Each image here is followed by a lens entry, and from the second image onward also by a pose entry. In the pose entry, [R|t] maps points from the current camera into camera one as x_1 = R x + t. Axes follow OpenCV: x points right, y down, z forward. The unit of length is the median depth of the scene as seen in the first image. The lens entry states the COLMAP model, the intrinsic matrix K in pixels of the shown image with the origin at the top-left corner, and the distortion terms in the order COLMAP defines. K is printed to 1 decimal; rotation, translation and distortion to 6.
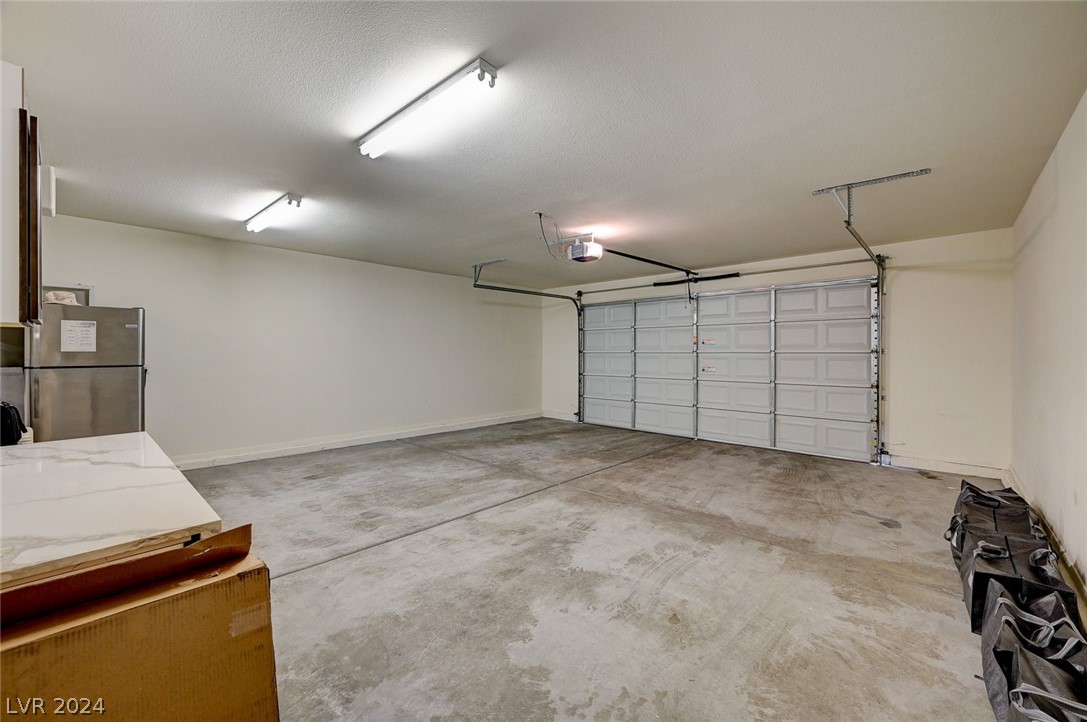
lens RADIAL K [[439.2, 0, 542.1], [0, 439.2, 355.3], [0, 0, 1]] dist [-0.001639, -0.000091]
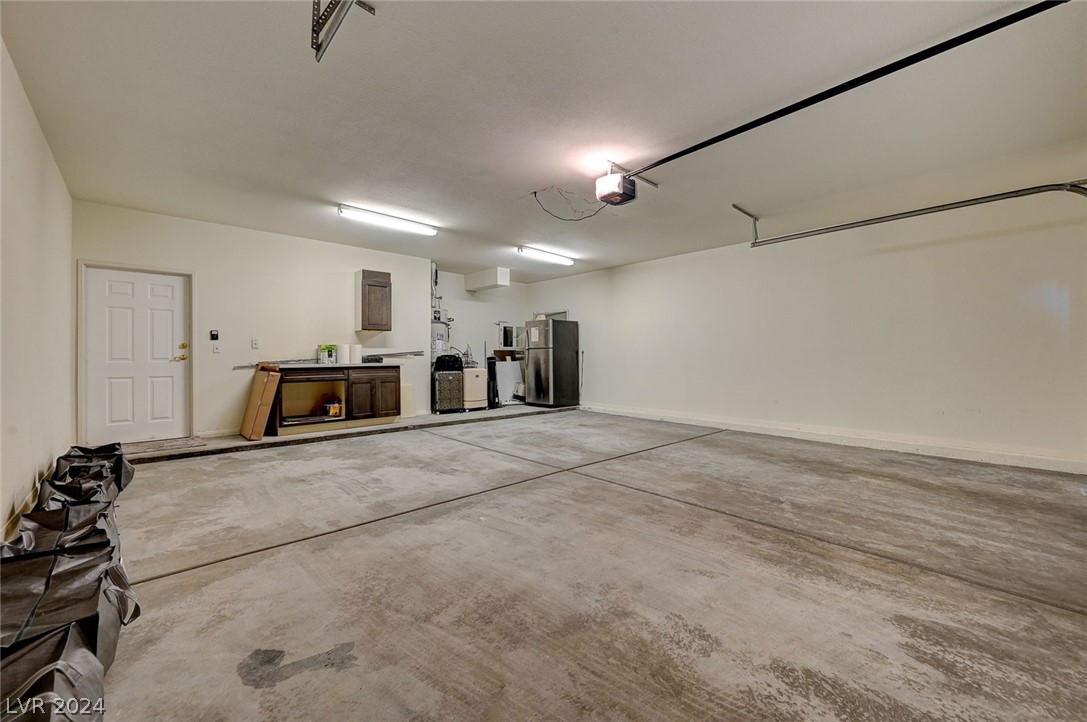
lens RADIAL K [[439.2, 0, 541.9], [0, 439.2, 358.5], [0, 0, 1]] dist [-0.001639, -0.000091]
pose [[-0.092359, -0.001871, -0.995724, 1.172641], [-0.006008, 0.999981, -0.001322, 0.080181], [0.995708, 0.005860, -0.092368, 1.282775]]
